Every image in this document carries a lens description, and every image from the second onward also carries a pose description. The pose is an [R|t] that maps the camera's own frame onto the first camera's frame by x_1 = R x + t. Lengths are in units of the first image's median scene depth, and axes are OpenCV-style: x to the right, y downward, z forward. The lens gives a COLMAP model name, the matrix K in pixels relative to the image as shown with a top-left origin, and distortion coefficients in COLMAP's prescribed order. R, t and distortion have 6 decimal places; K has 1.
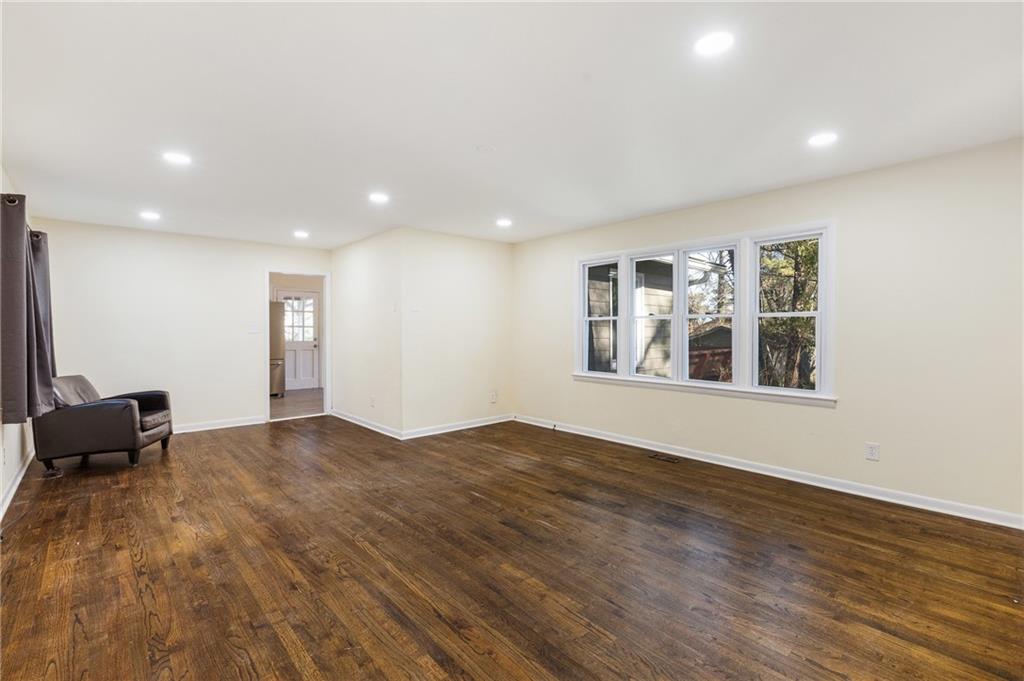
lens RADIAL K [[455.3, 0, 516.3], [0, 455.3, 335.6], [0, 0, 1]] dist [0.001279, -0.000650]
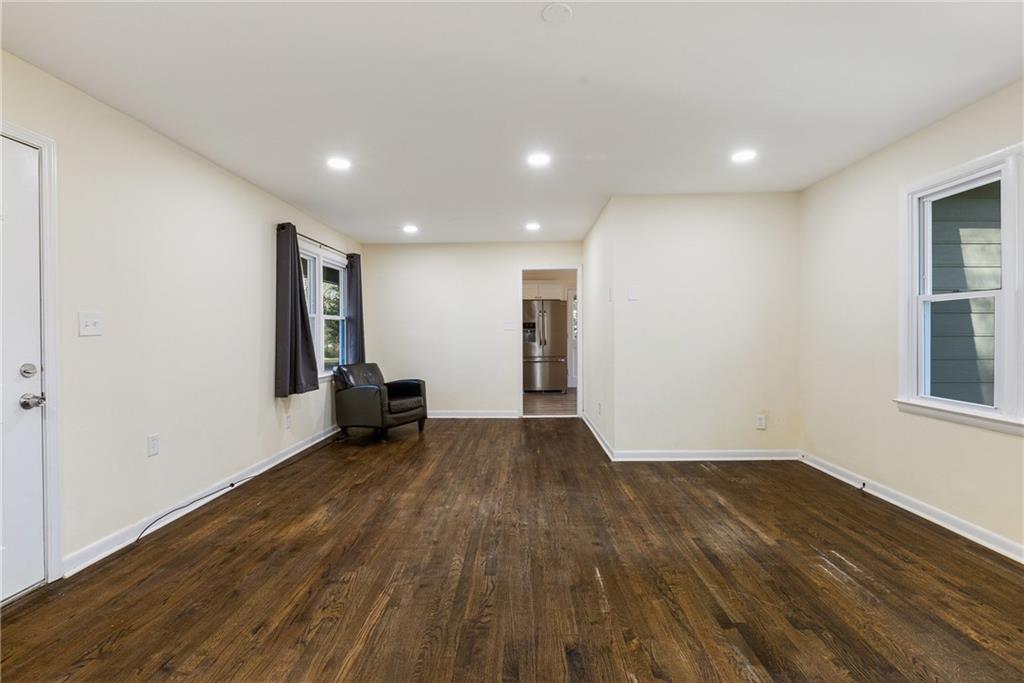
lens RADIAL K [[456.3, 0, 516.0], [0, 456.3, 335.5], [0, 0, 1]] dist [-0.001399, -0.000350]
pose [[0.733850, 0.001162, -0.679311, 0.231149], [-0.001969, 0.999998, -0.000416, 0.011599], [0.679309, 0.001643, 0.733850, 0.397468]]
